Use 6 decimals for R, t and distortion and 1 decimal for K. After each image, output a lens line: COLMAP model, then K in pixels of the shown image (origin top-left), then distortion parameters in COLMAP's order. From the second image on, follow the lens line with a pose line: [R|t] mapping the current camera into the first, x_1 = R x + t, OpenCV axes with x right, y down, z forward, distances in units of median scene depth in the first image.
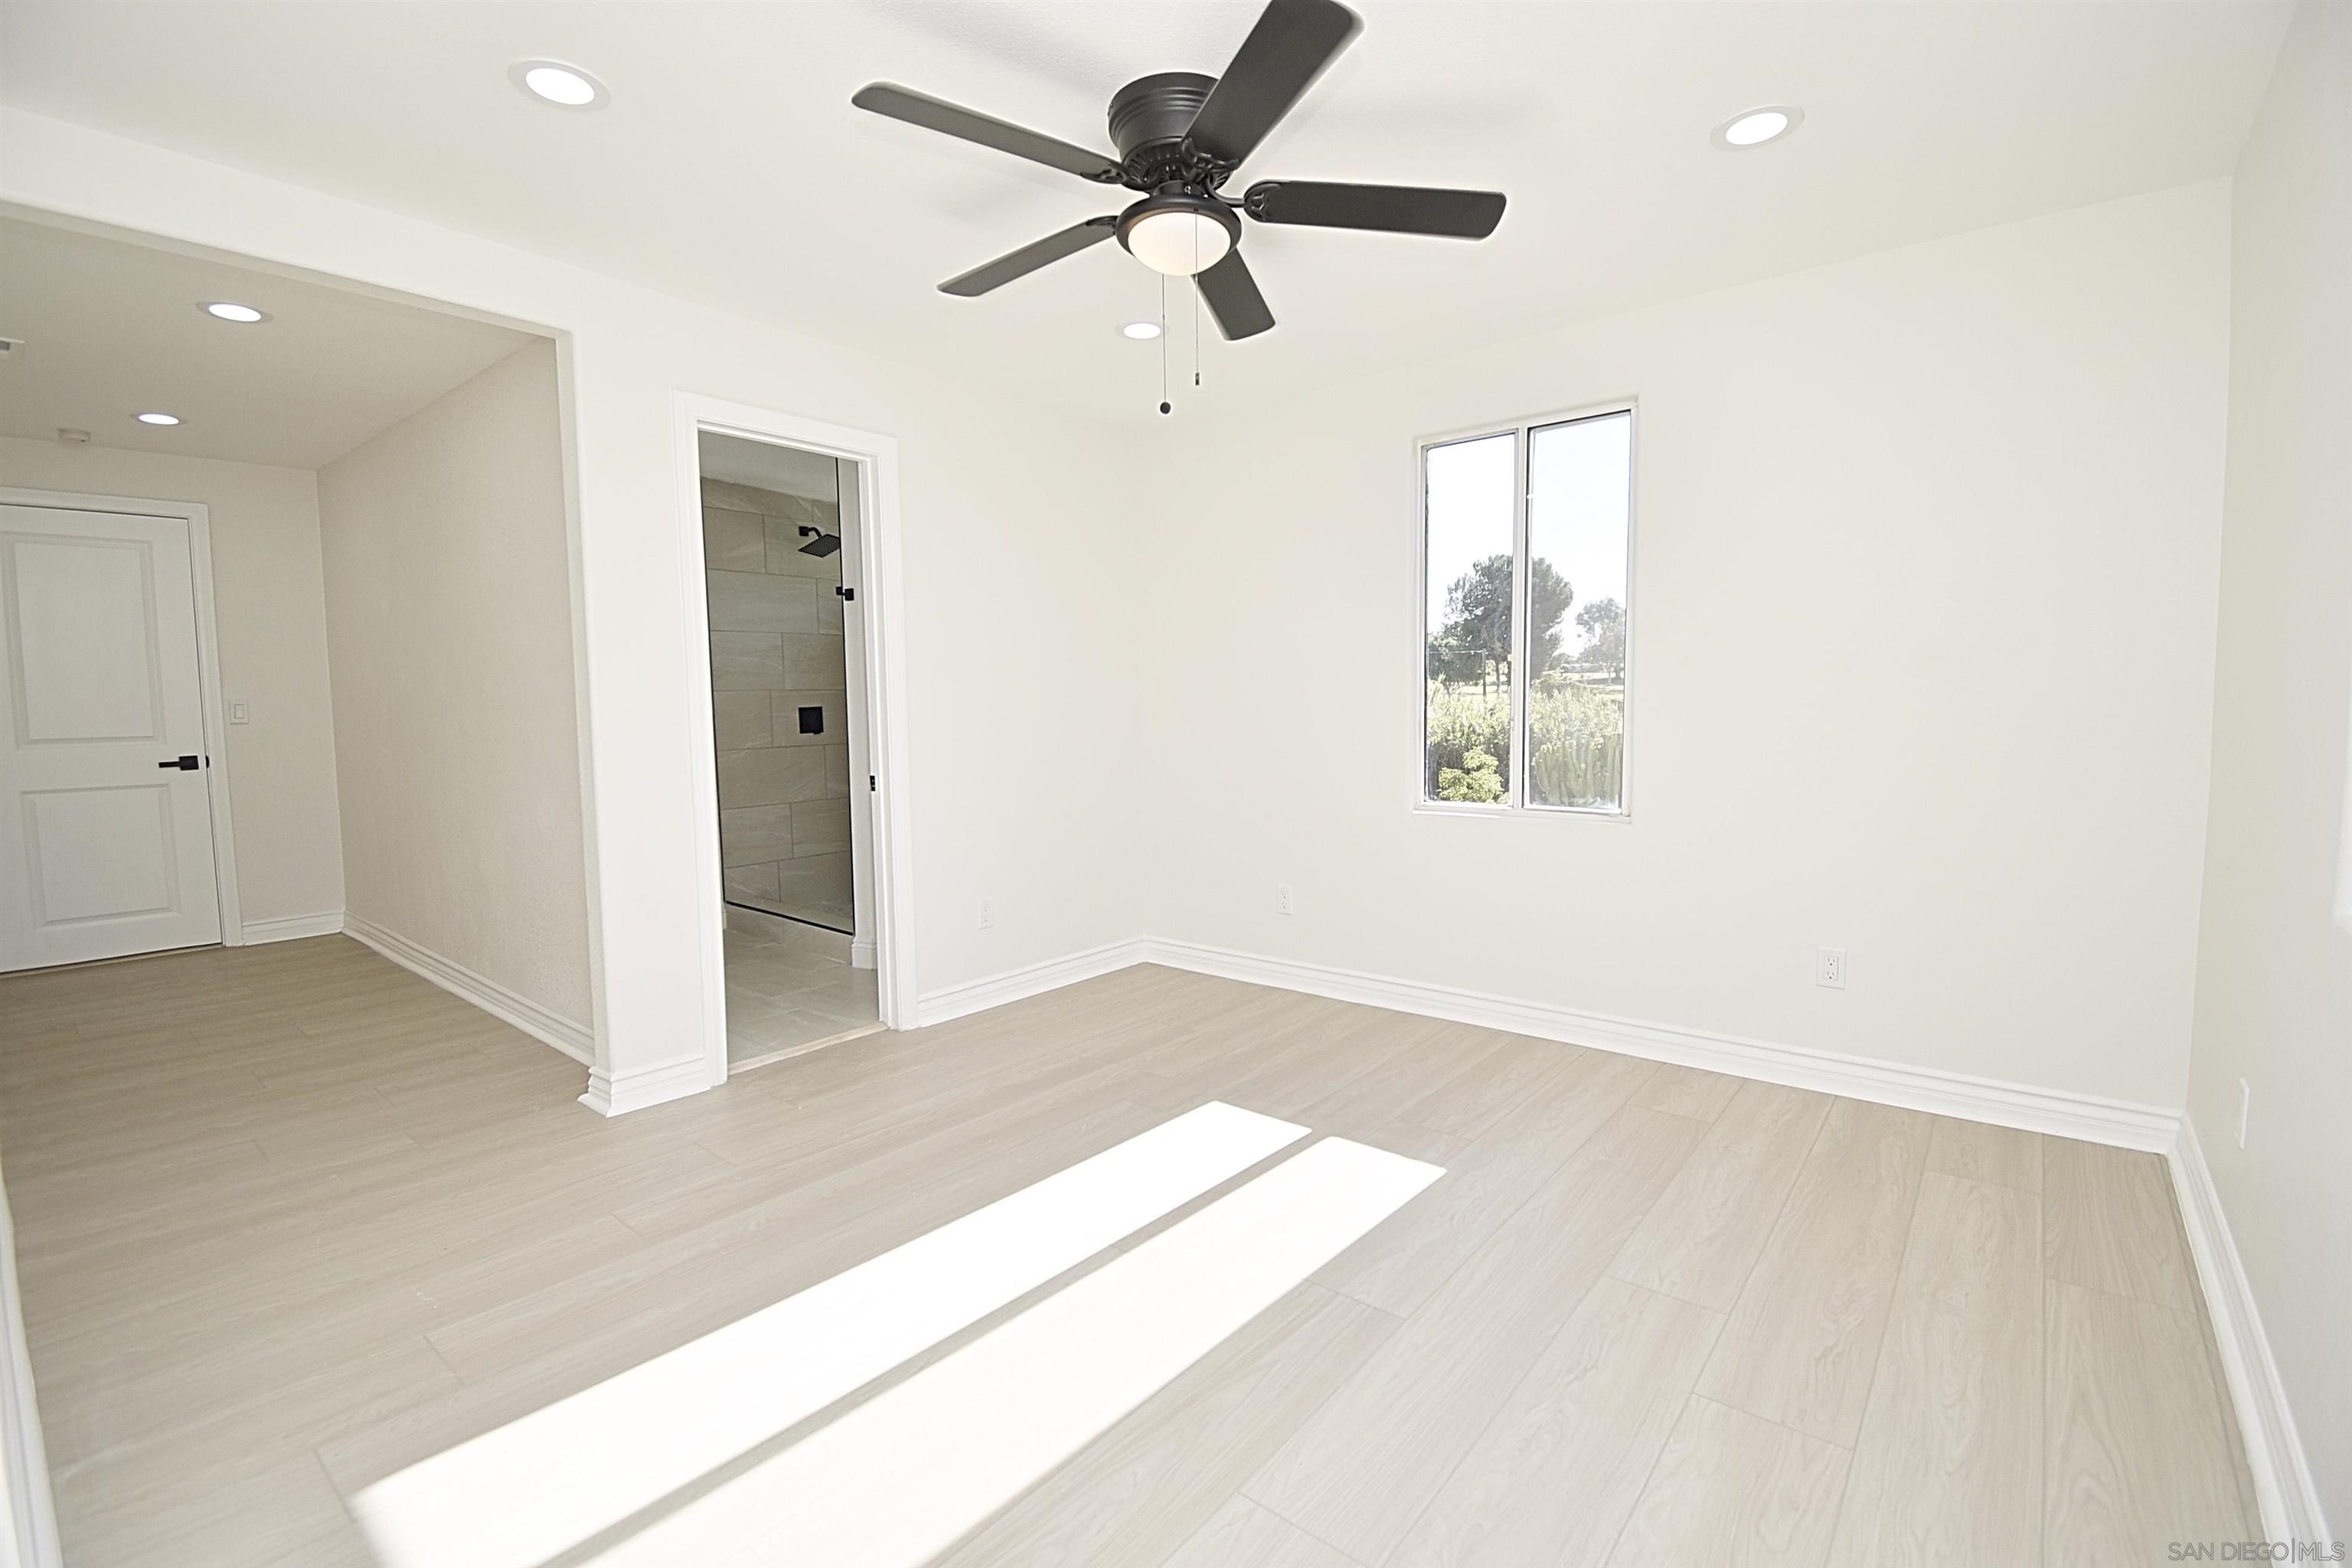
lens RADIAL K [[1026.0, 0, 1179.6], [0, 1026.0, 781.9], [0, 0, 1]] dist [0.015477, -0.021762]
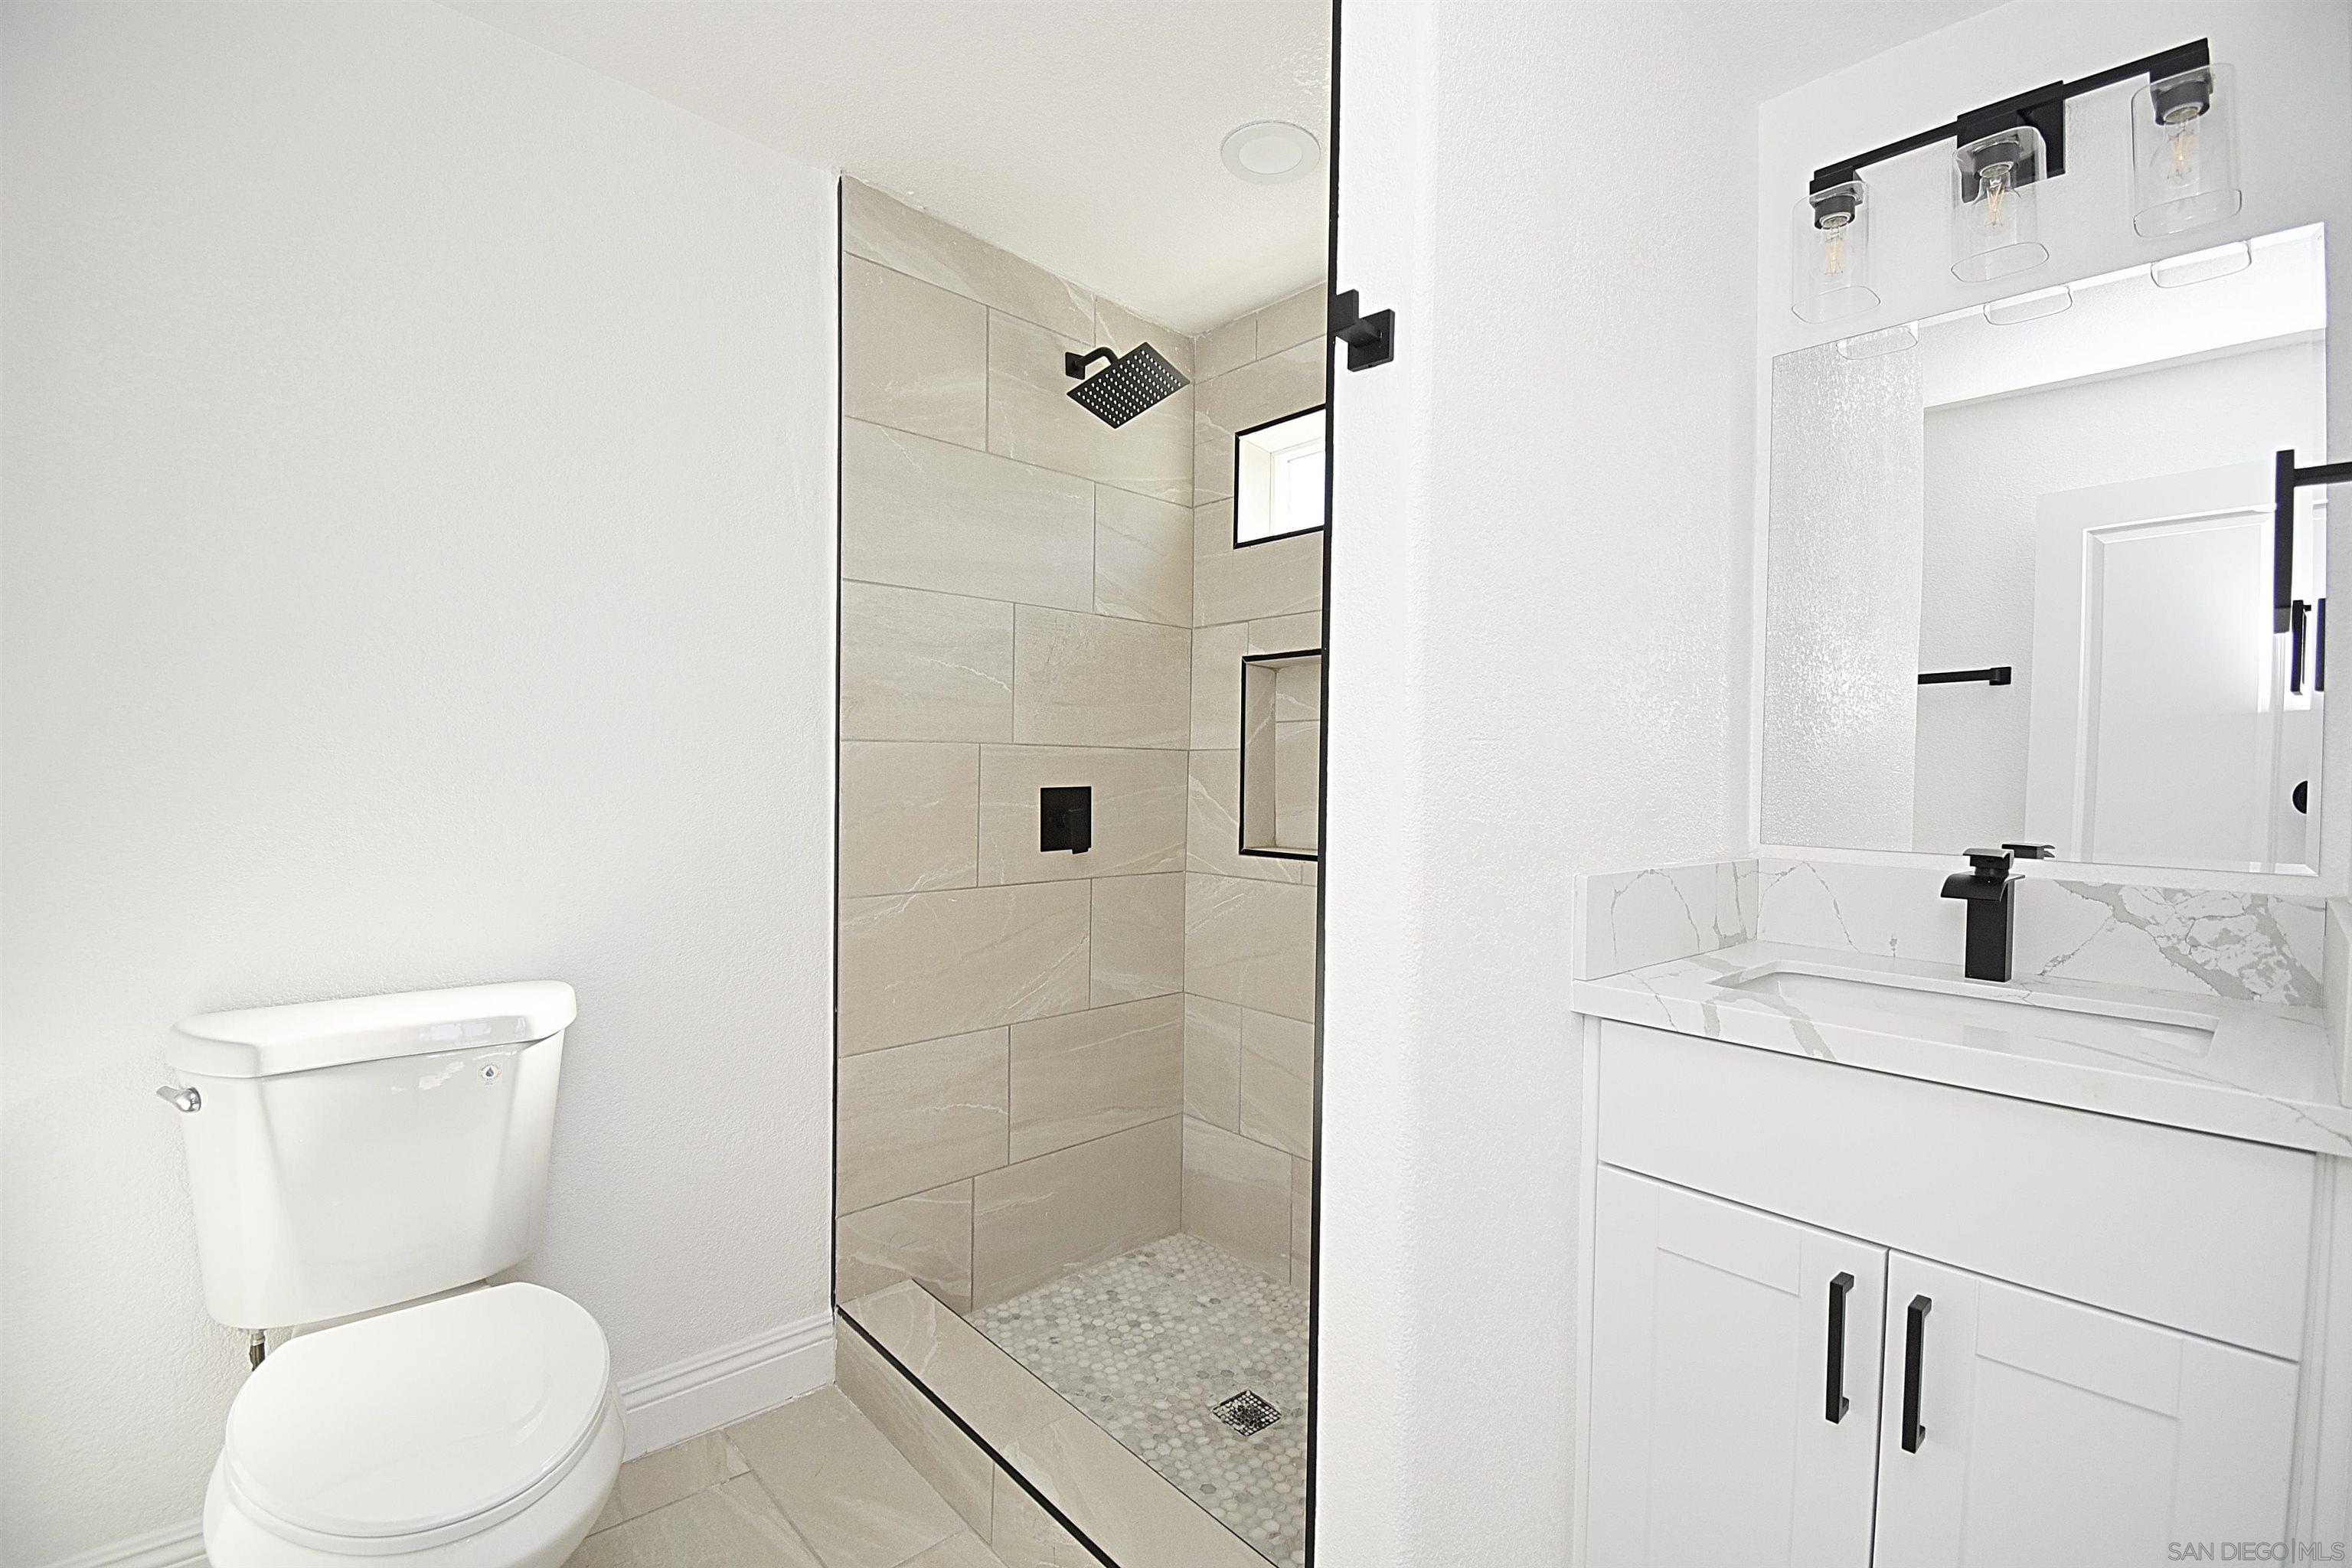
lens RADIAL K [[1026.0, 0, 1173.9], [0, 1026.0, 785.9], [0, 0, 1]] dist [0.015477, -0.021762]
pose [[0.987970, 0.035168, -0.150591, -0.260531], [-0.044256, 0.997368, -0.057428, -0.052716], [0.148175, 0.063402, 0.986927, 0.613210]]
